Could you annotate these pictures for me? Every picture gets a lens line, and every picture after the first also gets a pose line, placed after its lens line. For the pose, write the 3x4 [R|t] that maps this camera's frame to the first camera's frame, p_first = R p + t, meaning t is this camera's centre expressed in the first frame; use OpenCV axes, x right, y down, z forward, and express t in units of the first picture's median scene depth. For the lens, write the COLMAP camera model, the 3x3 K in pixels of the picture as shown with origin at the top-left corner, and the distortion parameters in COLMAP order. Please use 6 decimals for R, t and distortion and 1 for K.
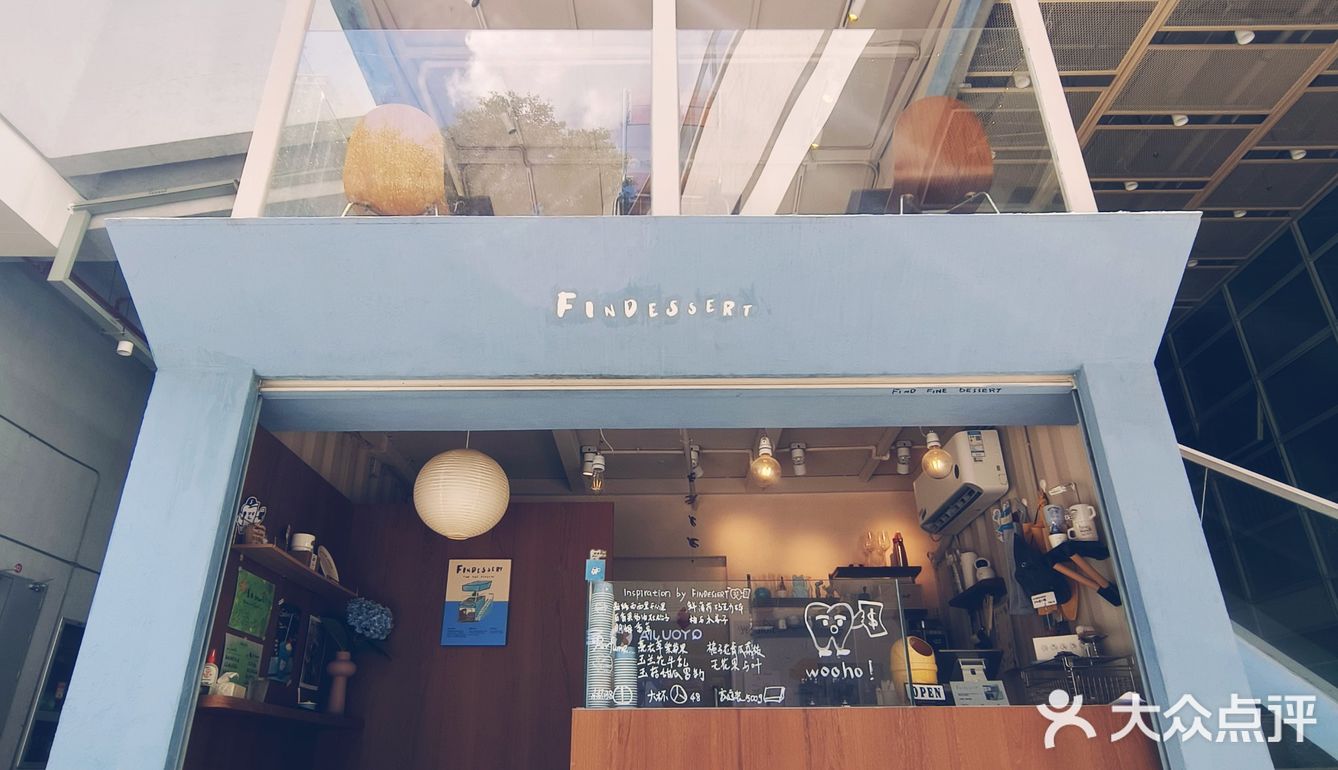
lens RADIAL K [[831.7, 0, 669.0], [0, 831.7, 385.0], [0, 0, 1]] dist [-0.003227, -0.000472]
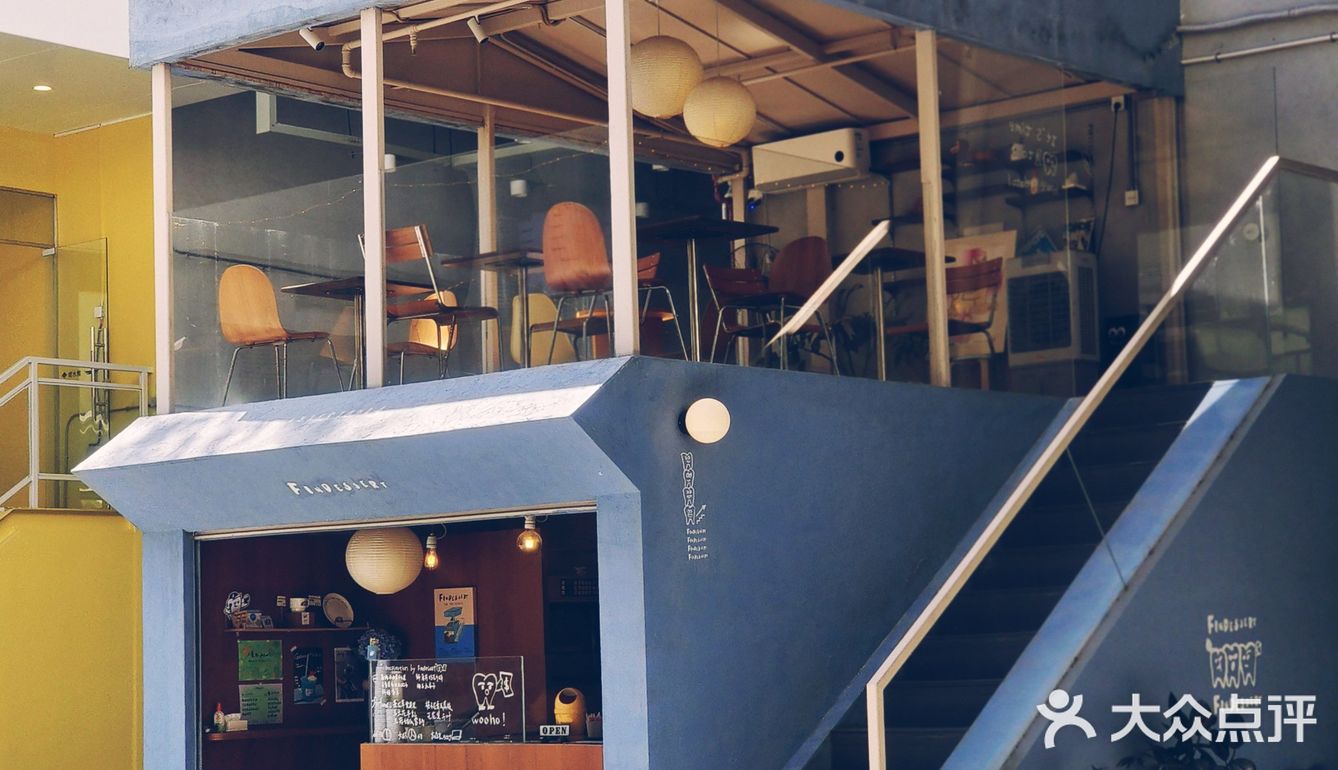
lens RADIAL K [[2554.1, 0, 669.0], [0, 2554.1, 385.0], [0, 0, 1]] dist [0.004601, 3.978979]
pose [[0.756503, -0.079645, -0.649123, 3.331273], [0.301150, 0.923486, 0.237659, -1.146541], [0.580527, -0.375273, 0.722605, -1.805322]]
